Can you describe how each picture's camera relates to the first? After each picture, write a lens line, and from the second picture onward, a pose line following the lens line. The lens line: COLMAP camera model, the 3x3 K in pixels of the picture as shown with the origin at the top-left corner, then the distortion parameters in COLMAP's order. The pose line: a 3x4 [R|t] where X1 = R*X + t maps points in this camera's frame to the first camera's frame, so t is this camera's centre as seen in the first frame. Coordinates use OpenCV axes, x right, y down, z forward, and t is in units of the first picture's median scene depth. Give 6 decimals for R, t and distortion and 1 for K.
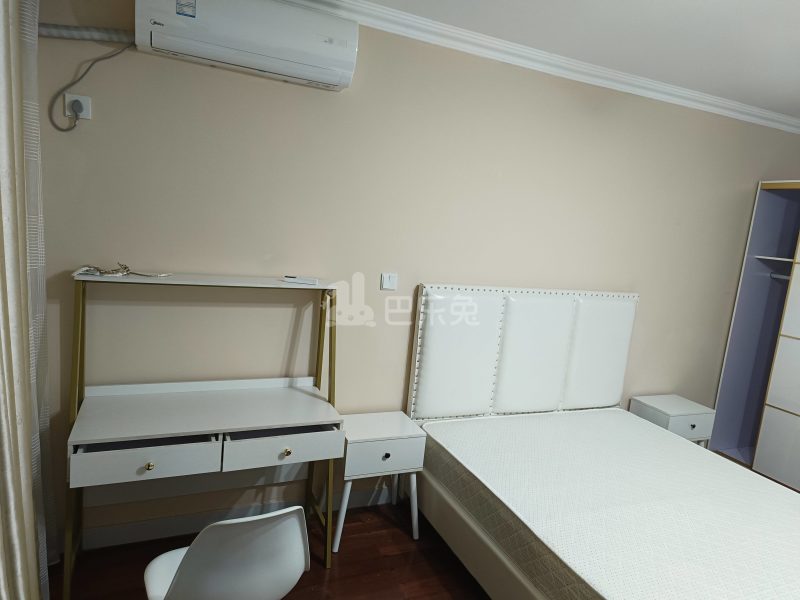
lens RADIAL K [[532.8, 0, 400.0], [0, 532.8, 300.0], [0, 0, 1]] dist [0.000085, -0.000726]
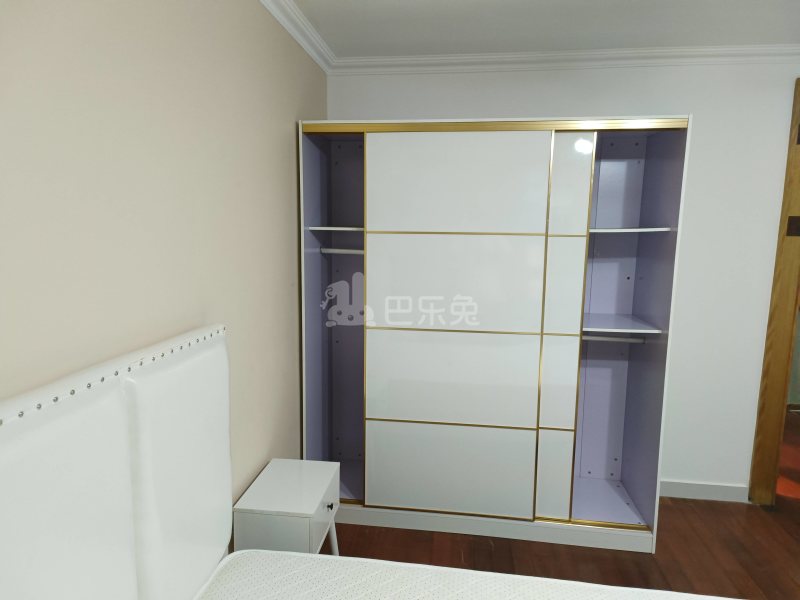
lens RADIAL K [[532.8, 0, 400.0], [0, 532.8, 300.0], [0, 0, 1]] dist [0.000085, -0.000726]
pose [[0.517328, -0.203605, 0.831214, 0.118160], [0.167472, 0.976592, 0.134984, -0.070854], [-0.839240, 0.069374, 0.539317, 0.570671]]
